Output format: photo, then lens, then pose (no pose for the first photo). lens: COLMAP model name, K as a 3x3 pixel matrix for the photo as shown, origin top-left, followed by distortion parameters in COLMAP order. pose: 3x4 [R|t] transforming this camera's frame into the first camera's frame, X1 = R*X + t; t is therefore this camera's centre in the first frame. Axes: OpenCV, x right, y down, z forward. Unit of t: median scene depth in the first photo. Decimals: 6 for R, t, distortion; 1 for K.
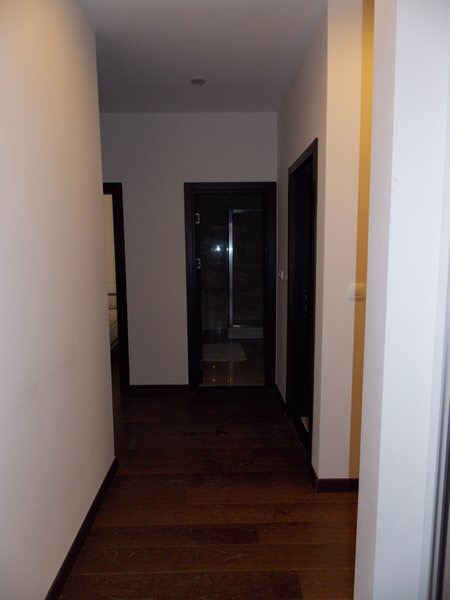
lens RADIAL K [[398.9, 0, 224.9], [0, 398.9, 300.1], [0, 0, 1]] dist [-0.001314, -0.000874]
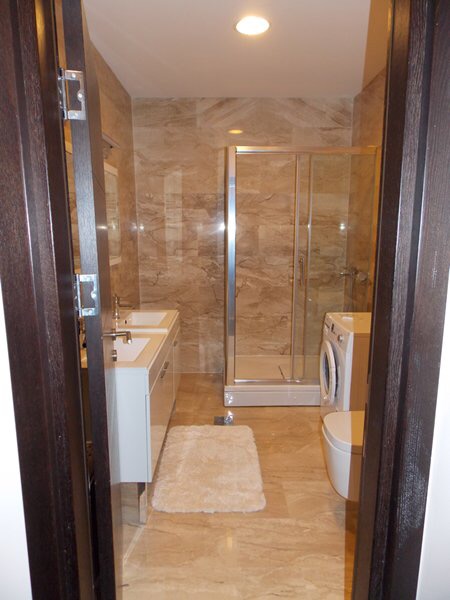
lens RADIAL K [[398.9, 0, 224.9], [0, 398.9, 300.2], [0, 0, 1]] dist [-0.001314, -0.000874]
pose [[0.999818, 0.015291, -0.011429, 0.014158], [-0.014688, 0.998586, 0.051090, -0.058885], [0.012194, -0.050913, 0.998629, 0.483707]]
